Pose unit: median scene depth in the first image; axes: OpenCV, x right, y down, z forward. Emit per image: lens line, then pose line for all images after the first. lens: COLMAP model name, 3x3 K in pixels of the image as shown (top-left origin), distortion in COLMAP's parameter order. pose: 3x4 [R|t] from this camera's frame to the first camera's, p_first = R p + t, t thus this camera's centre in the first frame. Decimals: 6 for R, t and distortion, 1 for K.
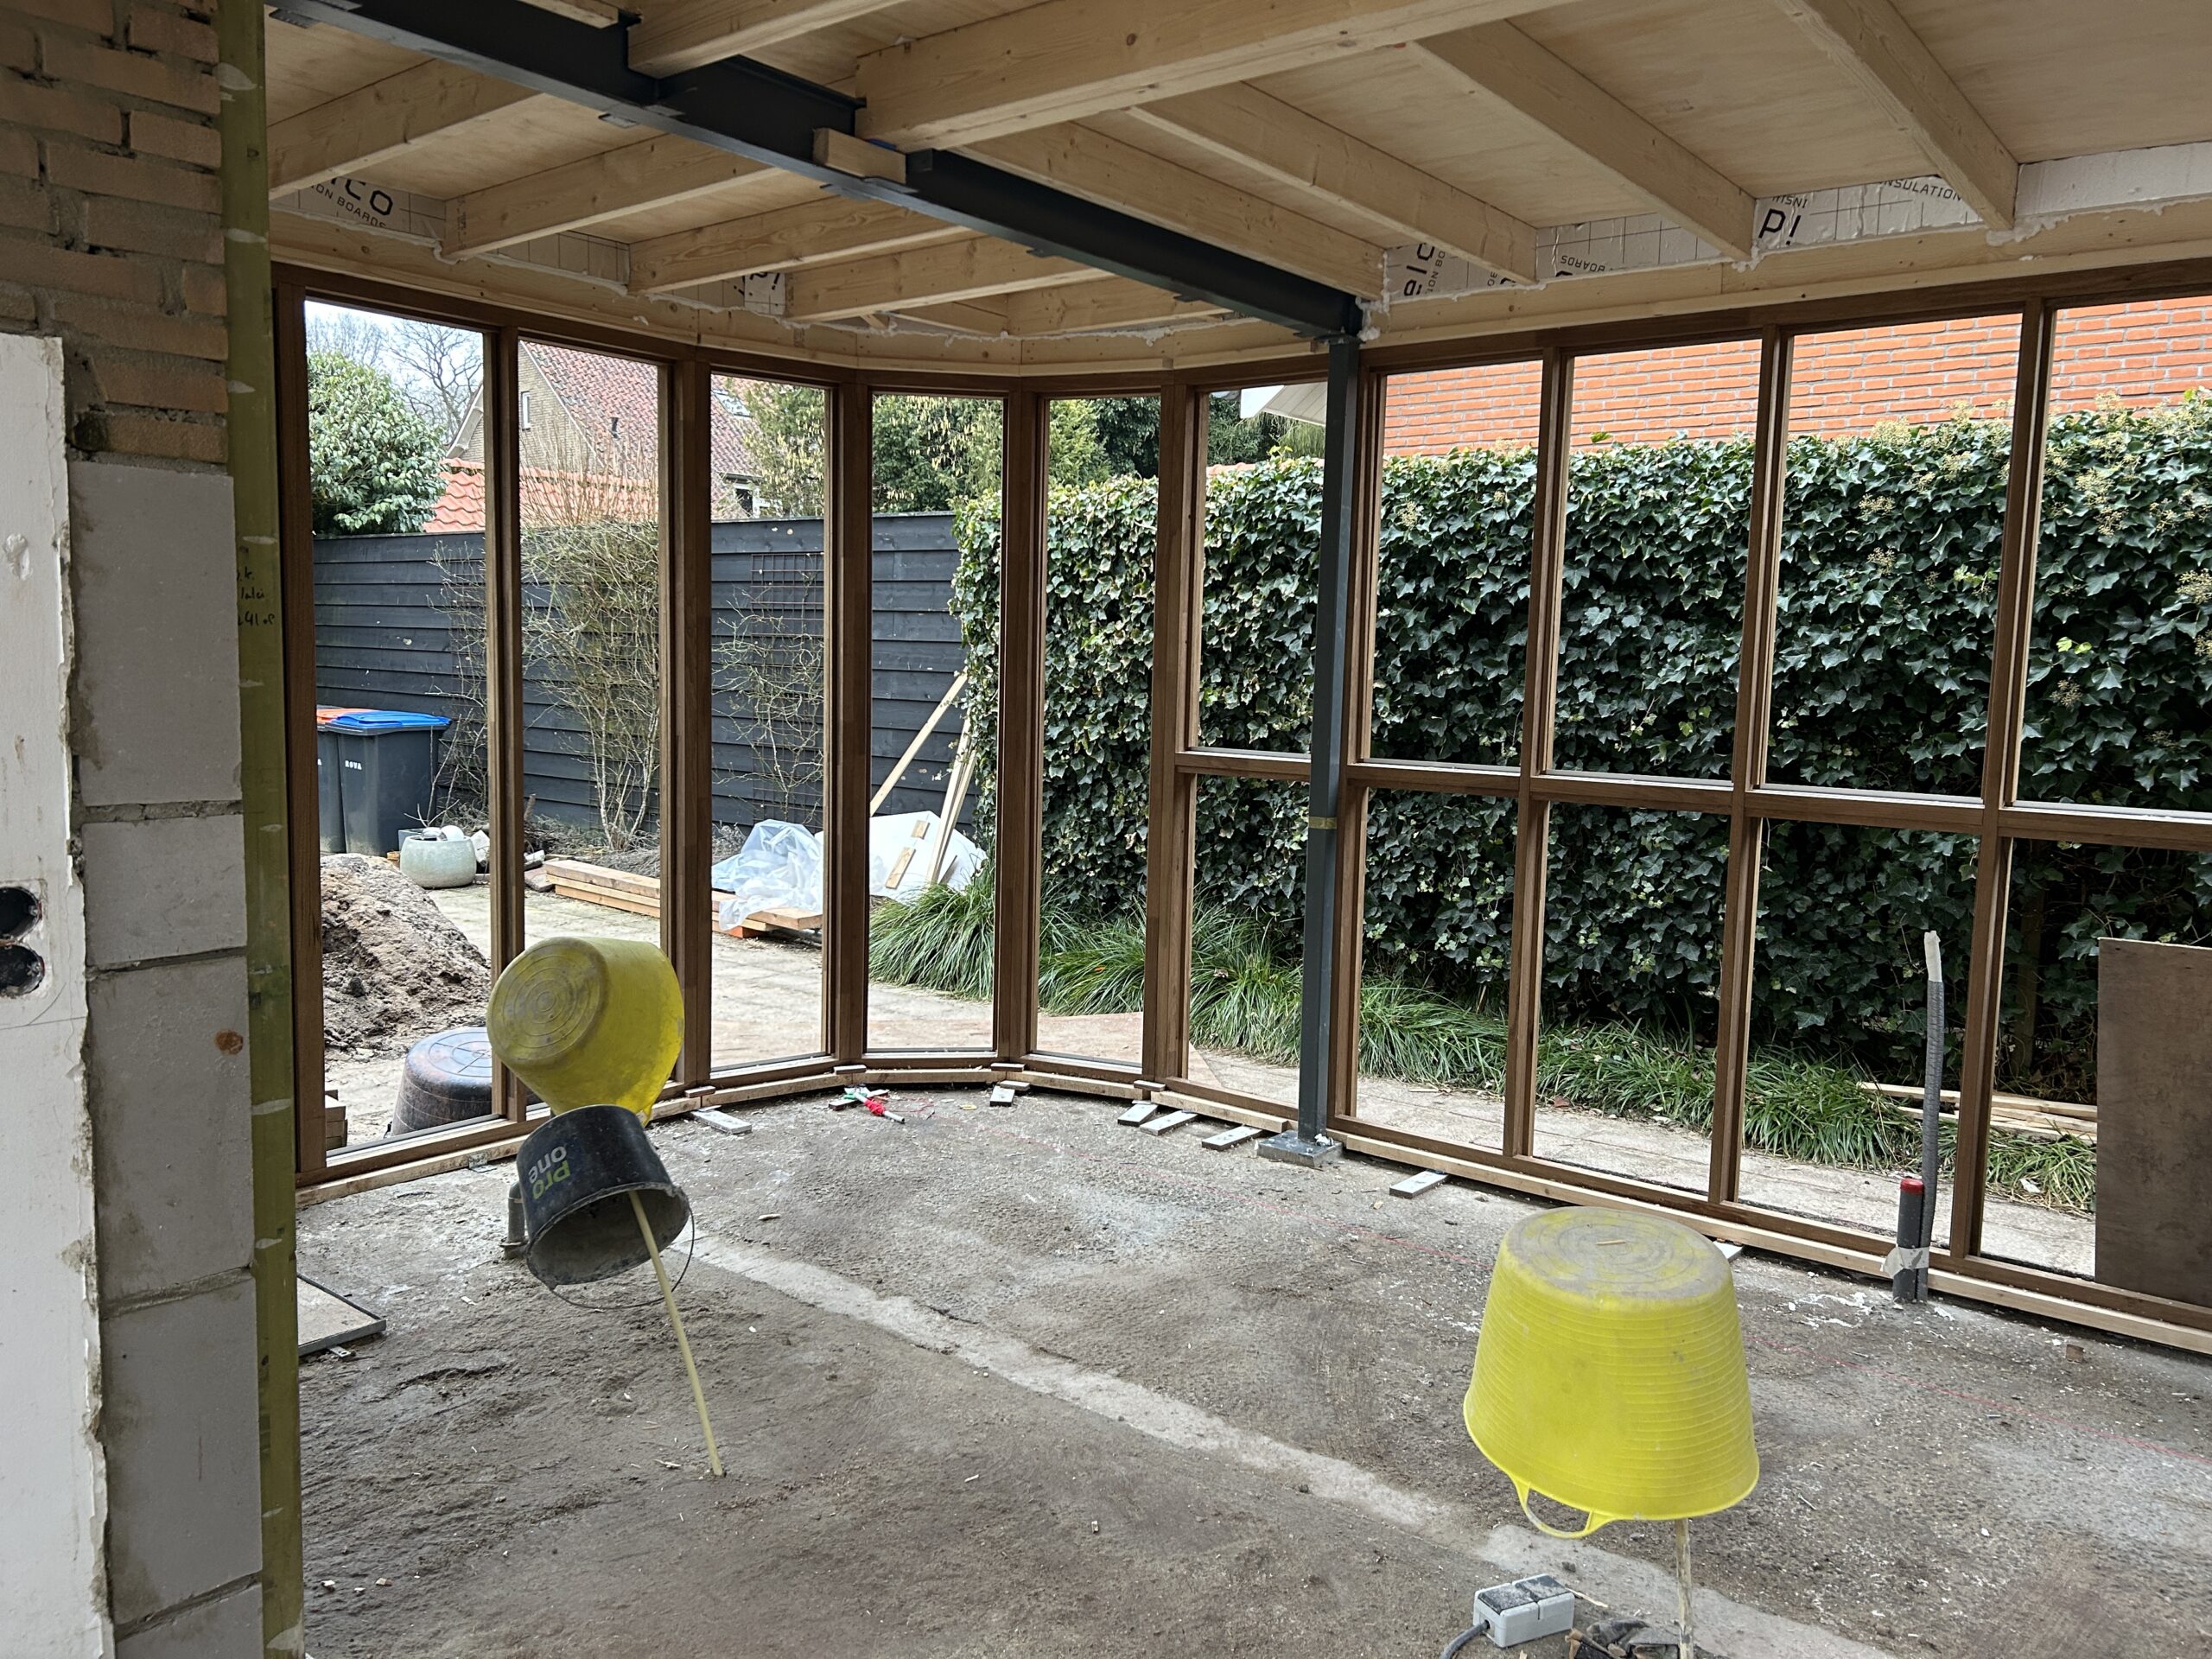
lens RADIAL K [[1707.0, 0, 1106.1], [0, 1707.0, 824.7], [0, 0, 1]] dist [0.040924, -0.043931]
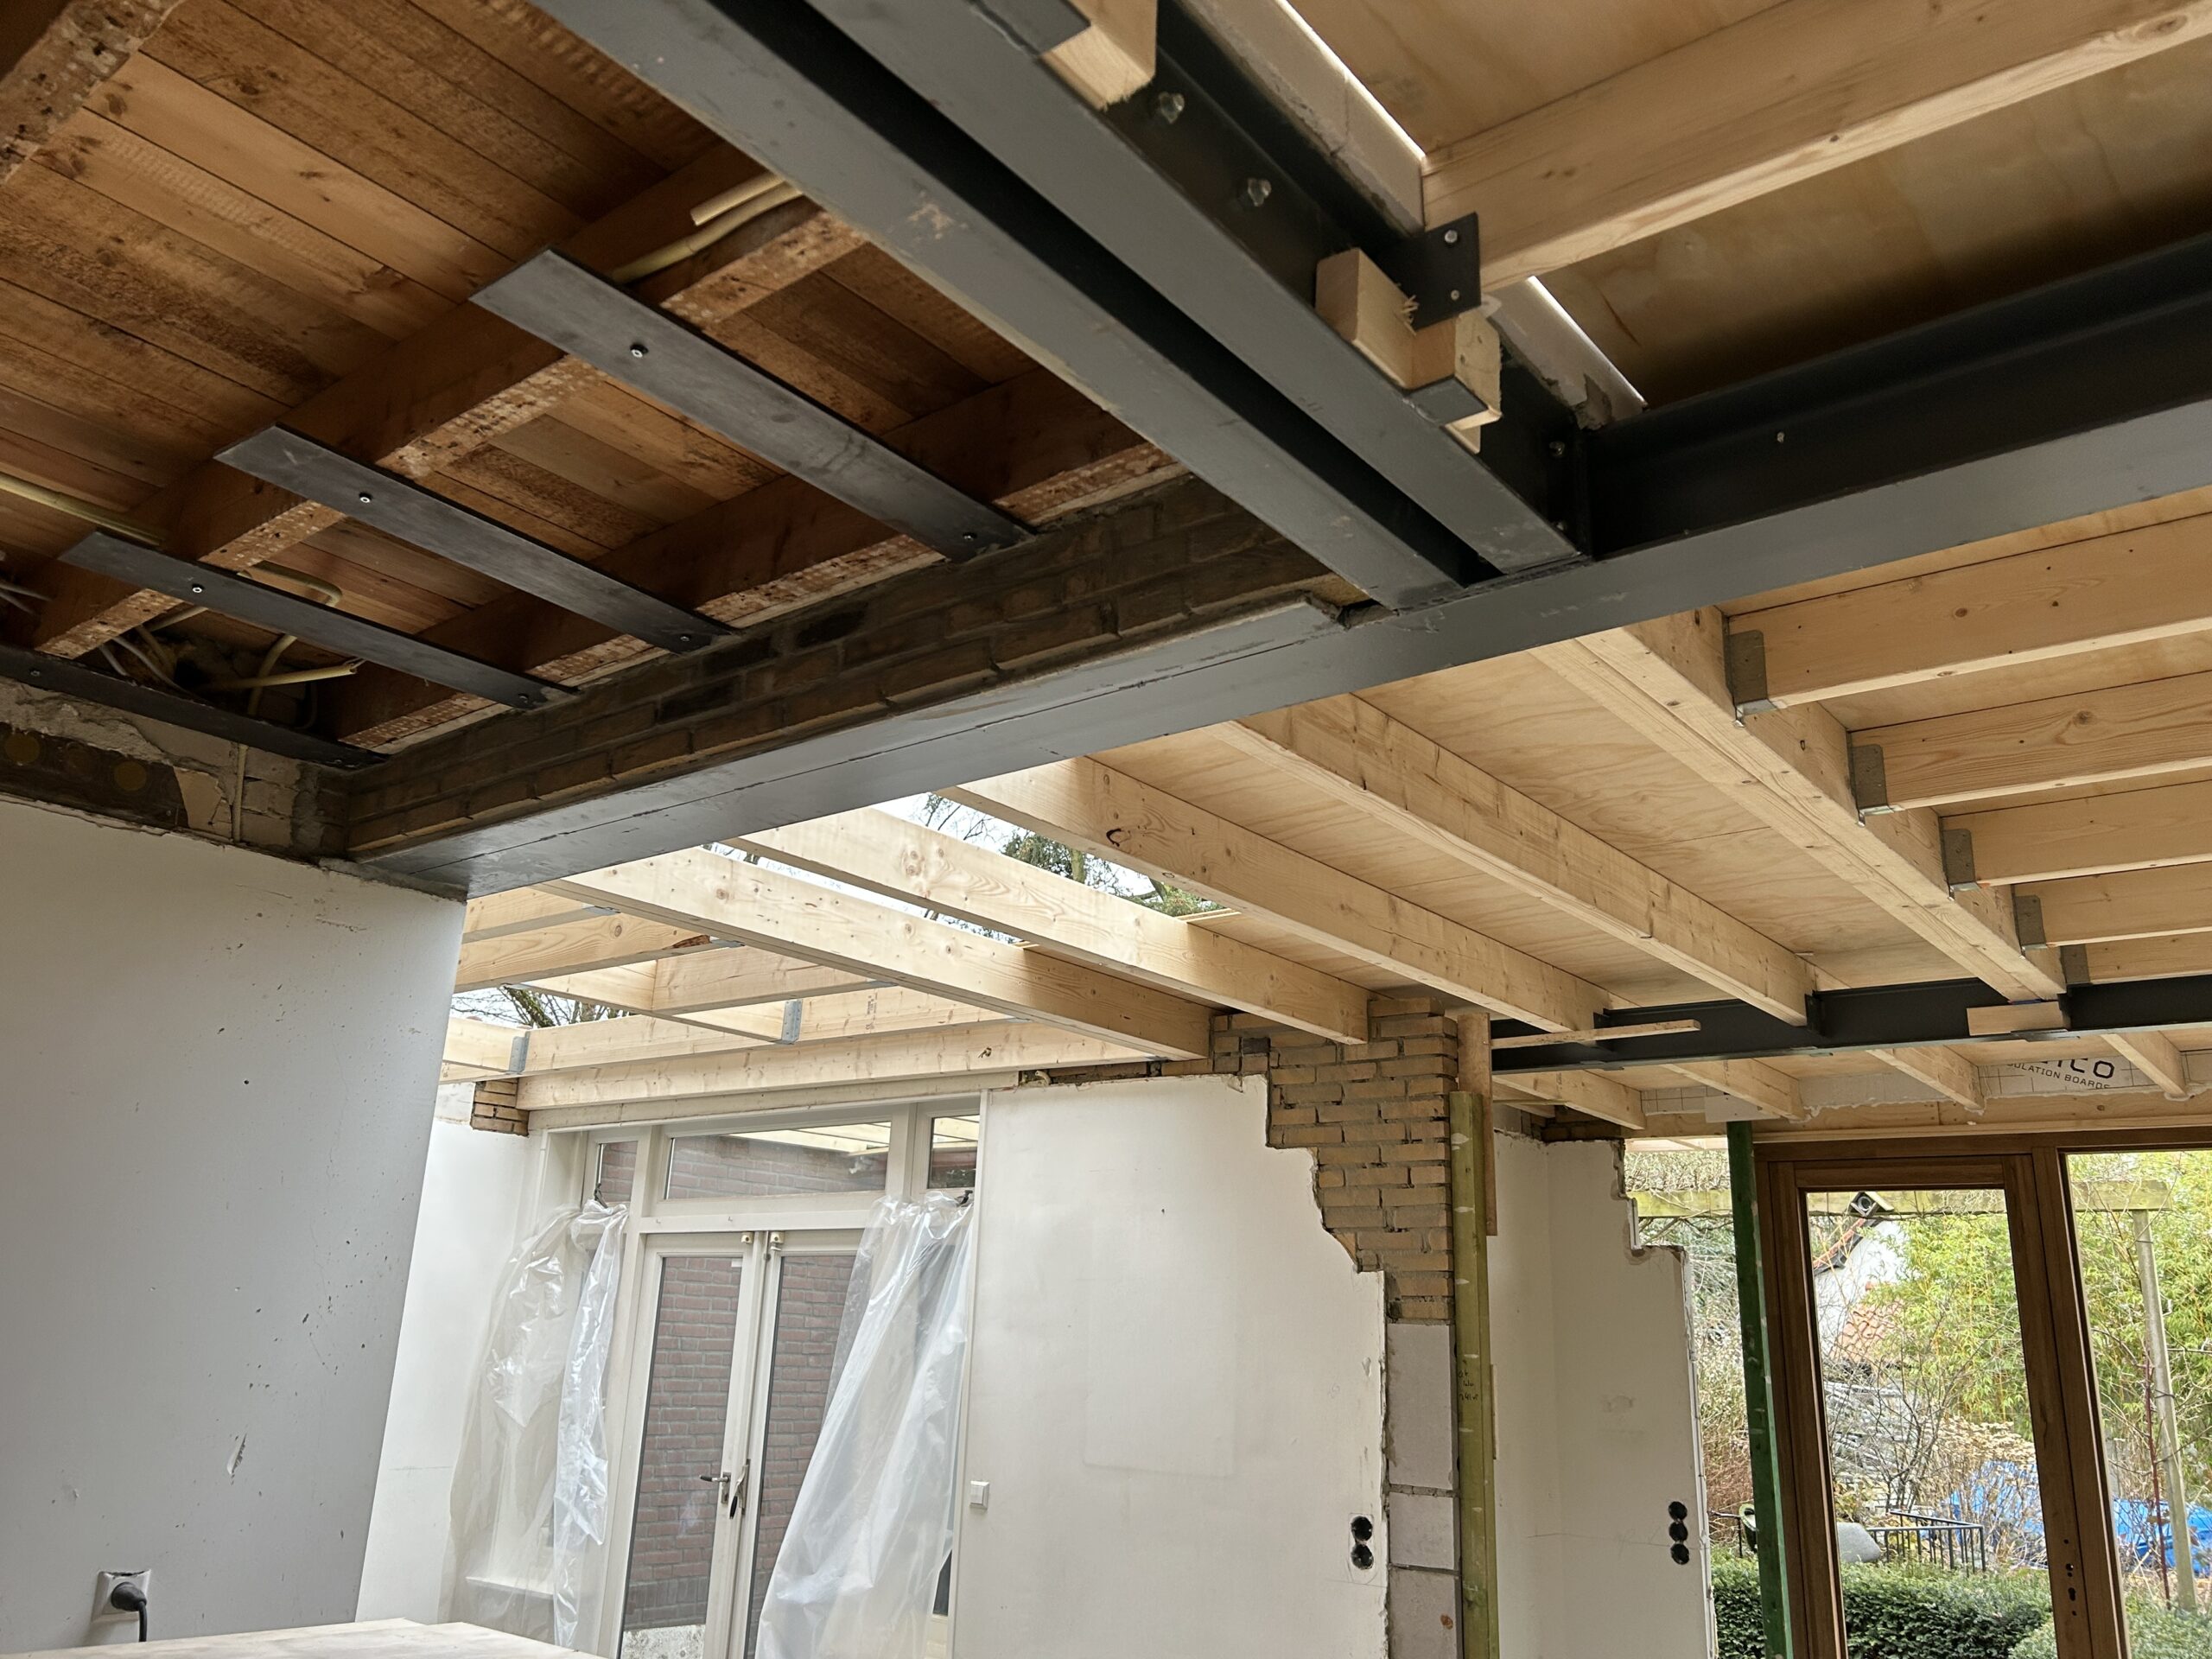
lens RADIAL K [[1707.0, 0, 1107.4], [0, 1707.0, 835.0], [0, 0, 1]] dist [0.040924, -0.043931]
pose [[0.020590, -0.297239, -0.954581, 1.754294], [-0.137747, 0.944835, -0.297175, -0.092608], [0.990253, 0.137609, -0.021489, 0.570072]]
